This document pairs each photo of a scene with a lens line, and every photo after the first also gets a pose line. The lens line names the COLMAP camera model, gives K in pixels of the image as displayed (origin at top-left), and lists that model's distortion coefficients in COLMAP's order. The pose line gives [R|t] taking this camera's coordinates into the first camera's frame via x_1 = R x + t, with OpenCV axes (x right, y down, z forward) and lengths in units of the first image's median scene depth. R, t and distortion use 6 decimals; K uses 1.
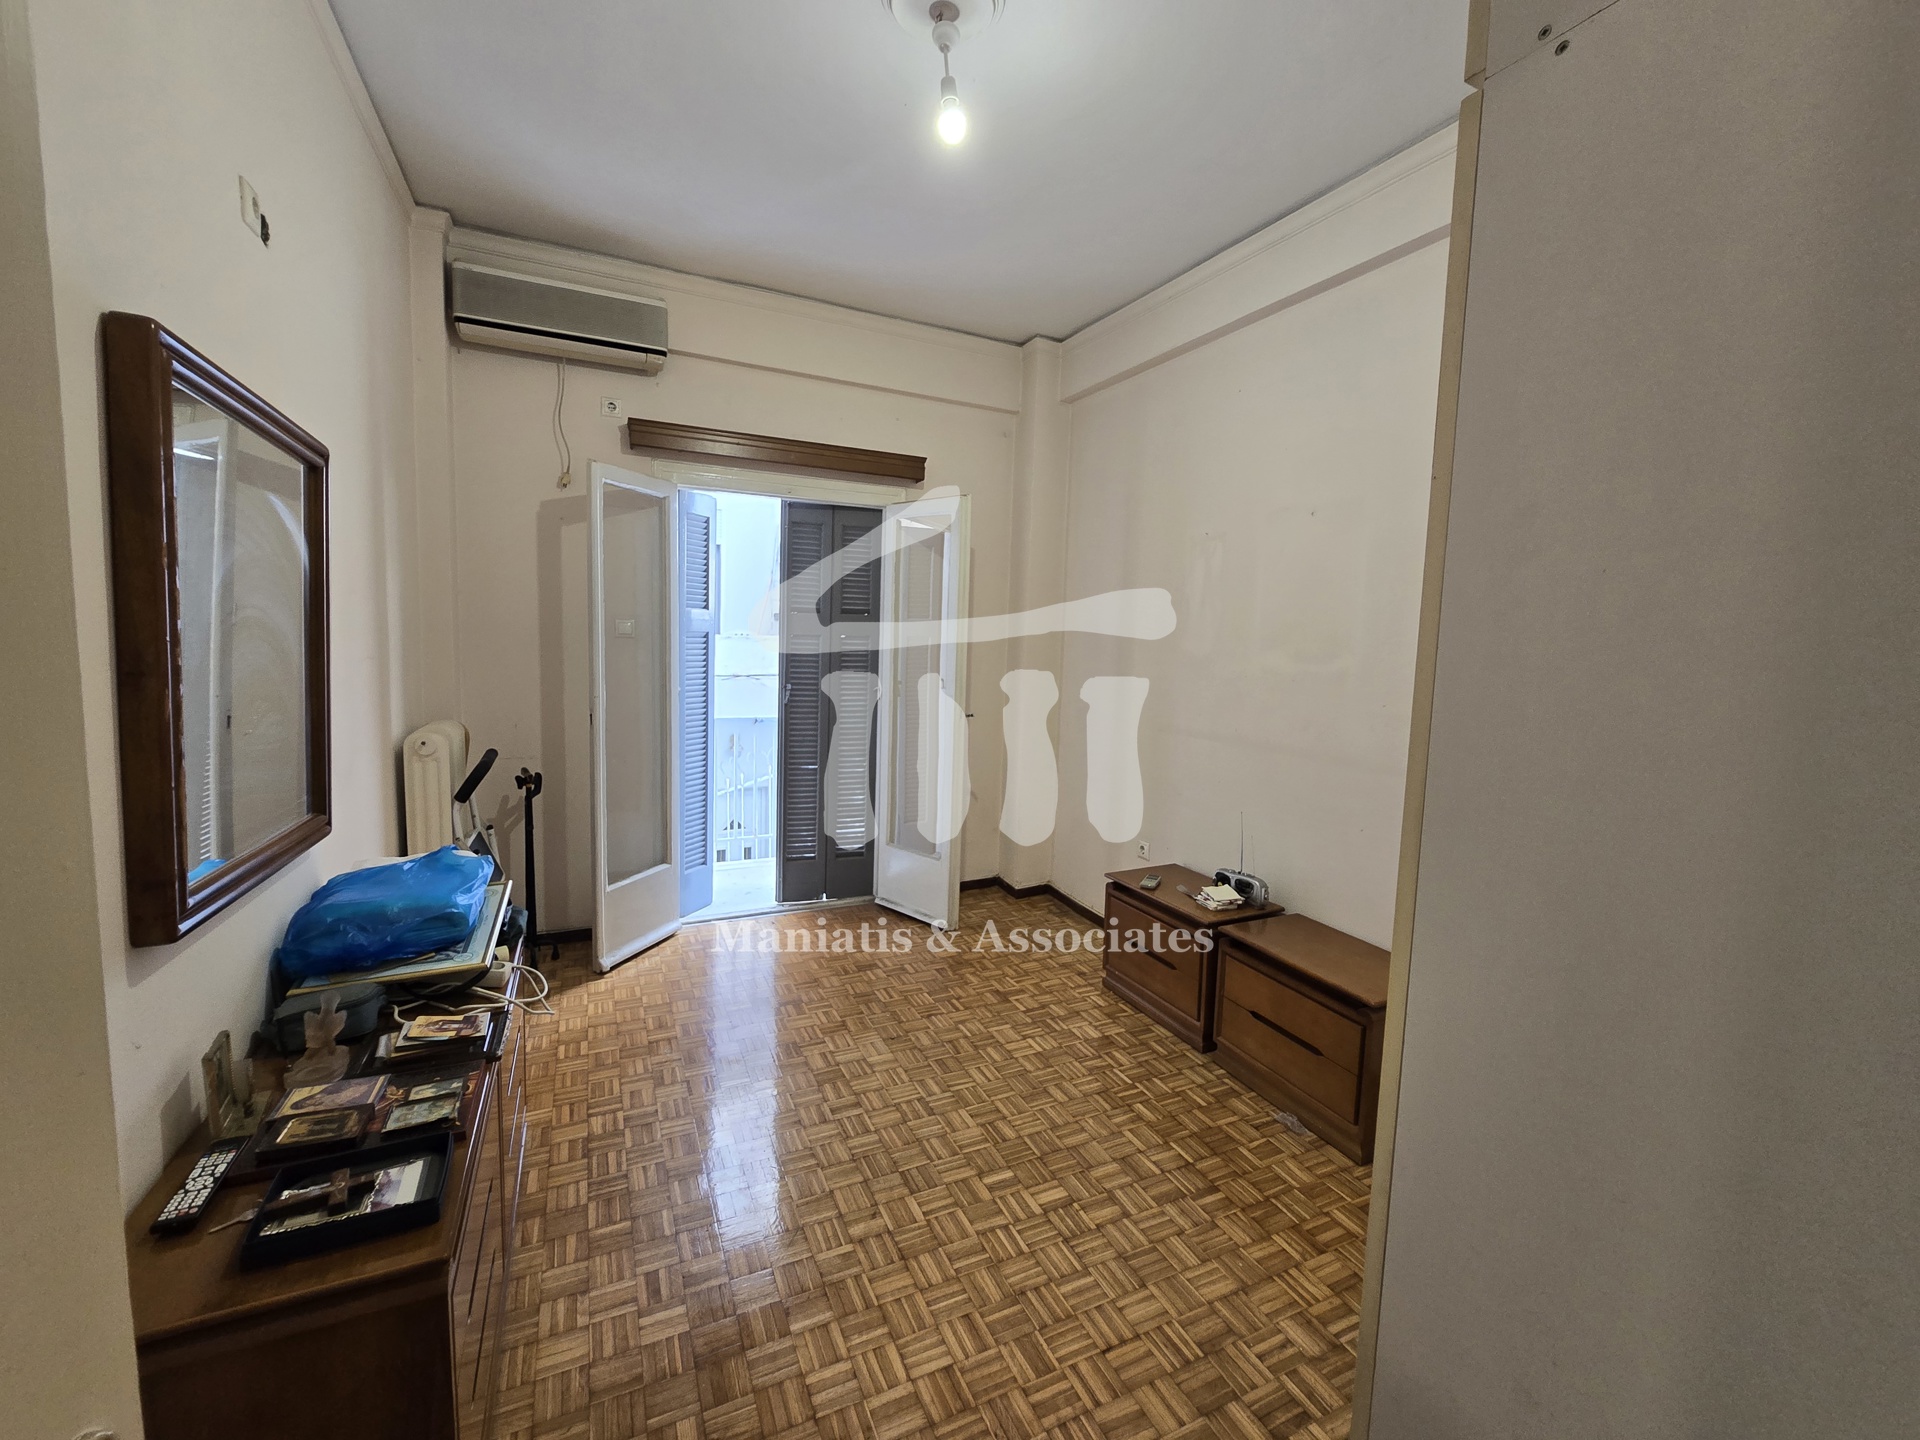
lens RADIAL K [[776.5, 0, 963.5], [0, 776.5, 716.0], [0, 0, 1]] dist [-0.000233, -0.000029]
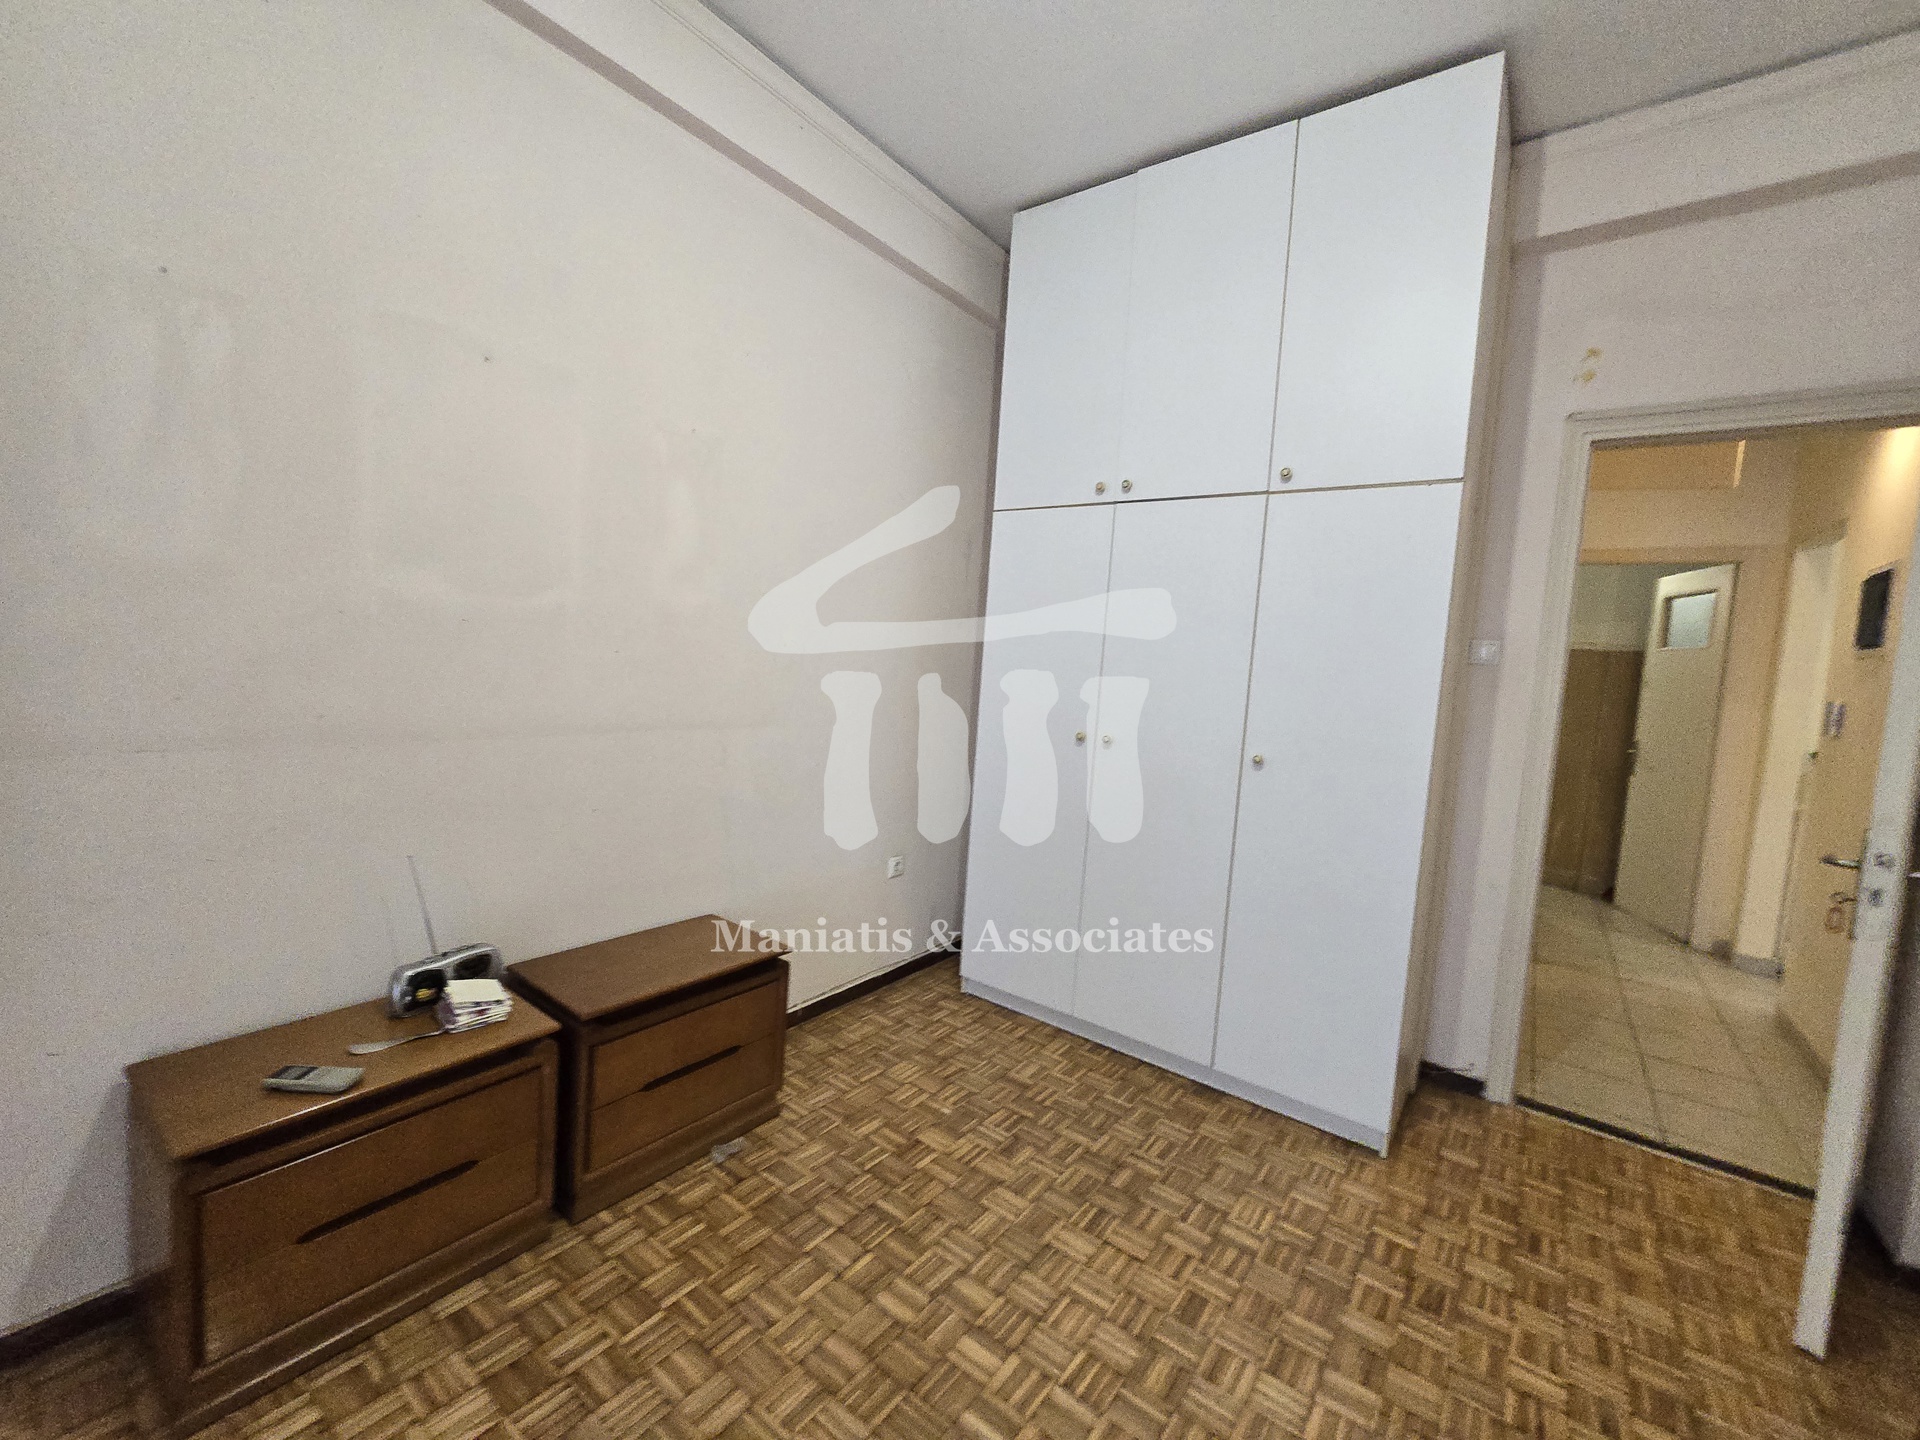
lens RADIAL K [[777.9, 0, 972.9], [0, 777.9, 713.5], [0, 0, 1]] dist [-0.000059, -0.000697]
pose [[-0.452862, -0.127591, 0.882404, -0.478244], [0.015038, 0.988473, 0.150646, -0.086981], [-0.891454, 0.081492, -0.445724, 1.361925]]
